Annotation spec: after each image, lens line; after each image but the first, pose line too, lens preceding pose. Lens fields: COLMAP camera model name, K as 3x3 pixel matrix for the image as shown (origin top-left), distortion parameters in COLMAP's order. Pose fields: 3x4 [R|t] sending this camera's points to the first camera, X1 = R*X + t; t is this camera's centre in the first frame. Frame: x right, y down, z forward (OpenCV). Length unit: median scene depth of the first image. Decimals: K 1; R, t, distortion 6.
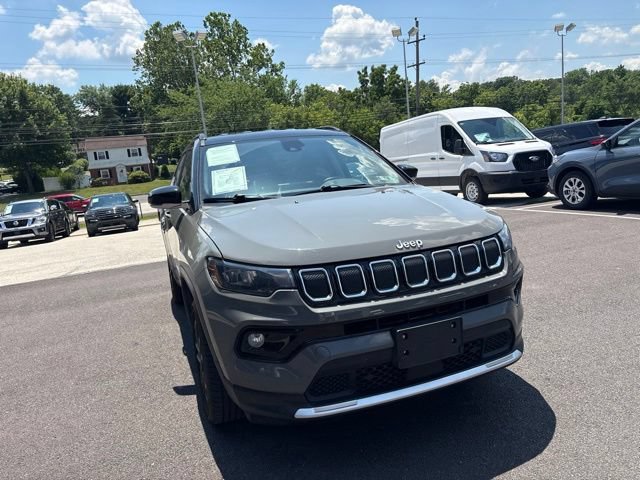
lens RADIAL K [[489.0, 0, 325.4], [0, 489.0, 241.1], [0, 0, 1]] dist [0.050872, -0.046839]
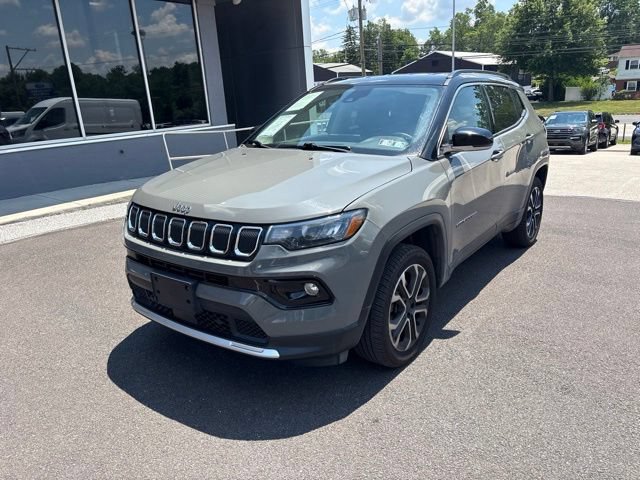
lens RADIAL K [[489.0, 0, 325.4], [0, 489.0, 241.1], [0, 0, 1]] dist [0.050872, -0.046839]
pose [[0.527045, 0.303737, -0.793705, 0.067718], [-0.157690, 0.952683, 0.259865, -0.014622], [0.835079, -0.011801, 0.550003, 0.037366]]
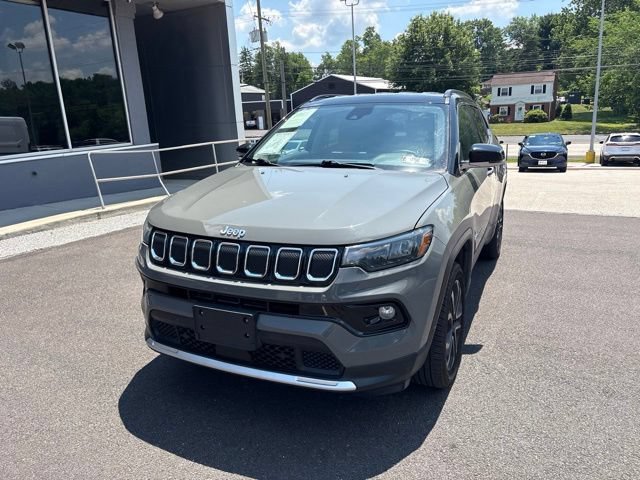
lens RADIAL K [[491.7, 0, 317.9], [0, 491.7, 238.6], [0, 0, 1]] dist [0.052157, -0.038306]
pose [[0.688658, 0.243445, -0.682997, 0.048306], [-0.160828, 0.969774, 0.183503, -0.009554], [0.707026, -0.016526, 0.706995, 0.019015]]
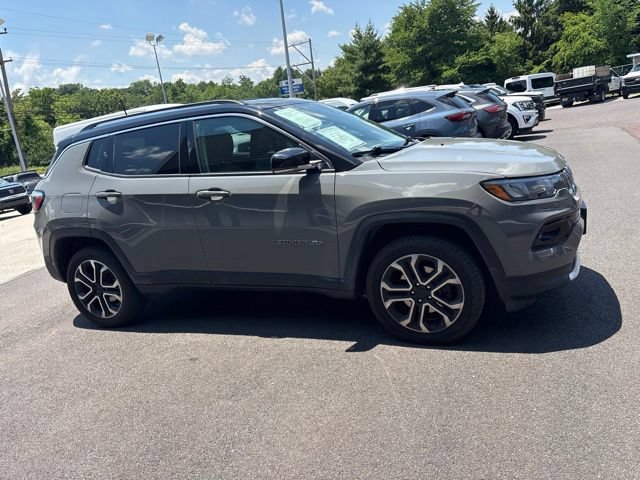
lens RADIAL K [[488.1, 0, 321.9], [0, 488.1, 246.8], [0, 0, 1]] dist [0.051946, -0.053236]
pose [[0.673599, -0.192748, 0.713521, -0.070493], [0.200051, 0.976908, 0.075040, 0.000887], [-0.711508, 0.092194, 0.696603, 0.024092]]
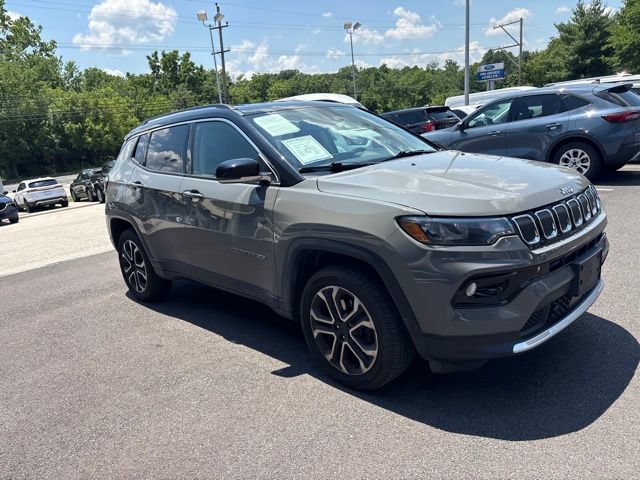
lens RADIAL K [[487.2, 0, 314.5], [0, 487.2, 251.6], [0, 0, 1]] dist [0.047706, -0.048864]
pose [[0.916942, -0.102573, 0.385610, -0.040441], [0.088045, 0.994586, 0.055199, 0.001619], [-0.389185, -0.016663, 0.921009, 0.007824]]
